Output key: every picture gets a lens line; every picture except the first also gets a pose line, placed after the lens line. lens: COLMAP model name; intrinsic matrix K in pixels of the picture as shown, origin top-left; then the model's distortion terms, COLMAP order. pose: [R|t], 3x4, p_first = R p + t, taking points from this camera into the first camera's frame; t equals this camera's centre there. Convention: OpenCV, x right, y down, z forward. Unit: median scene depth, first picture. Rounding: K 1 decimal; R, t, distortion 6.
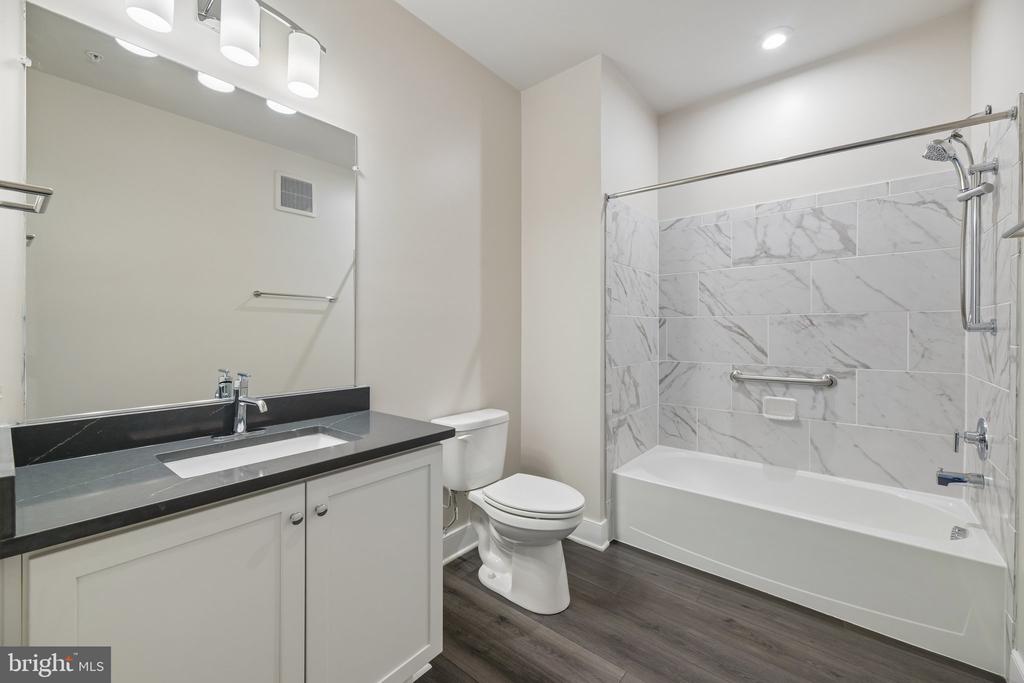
lens RADIAL K [[409.1, 0, 512.4], [0, 409.1, 336.4], [0, 0, 1]] dist [0.015002, -0.002014]
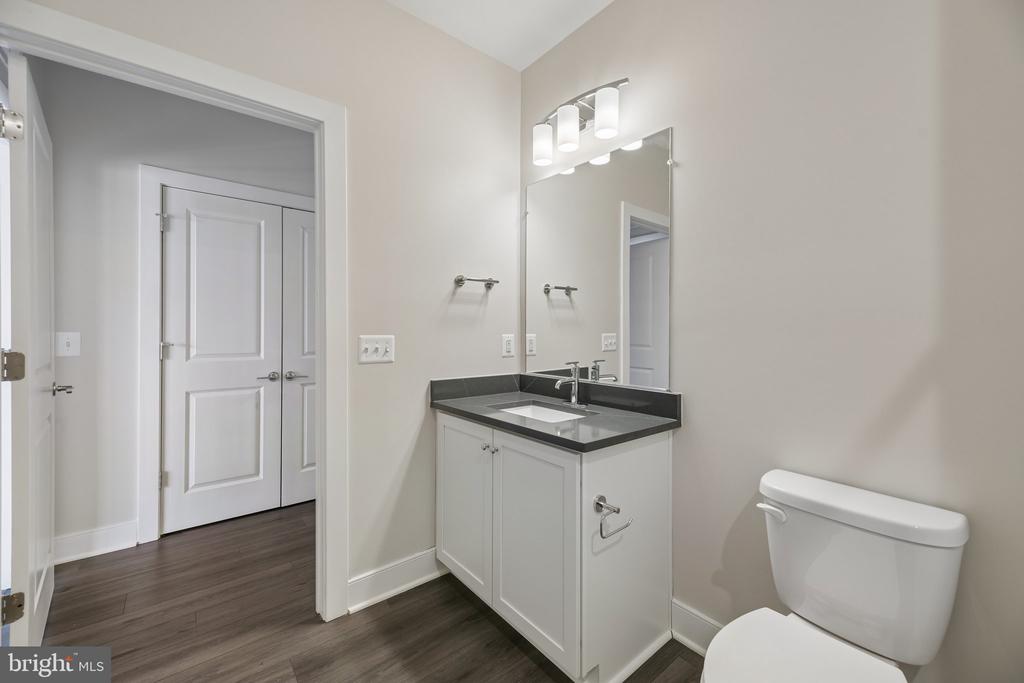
lens RADIAL K [[409.1, 0, 517.5], [0, 409.1, 335.5], [0, 0, 1]] dist [0.015002, -0.002014]
pose [[-0.194826, 0.008288, -0.980803, 0.751881], [-0.014355, 0.999833, 0.011300, -0.017045], [0.980733, 0.016281, -0.194675, 1.022282]]
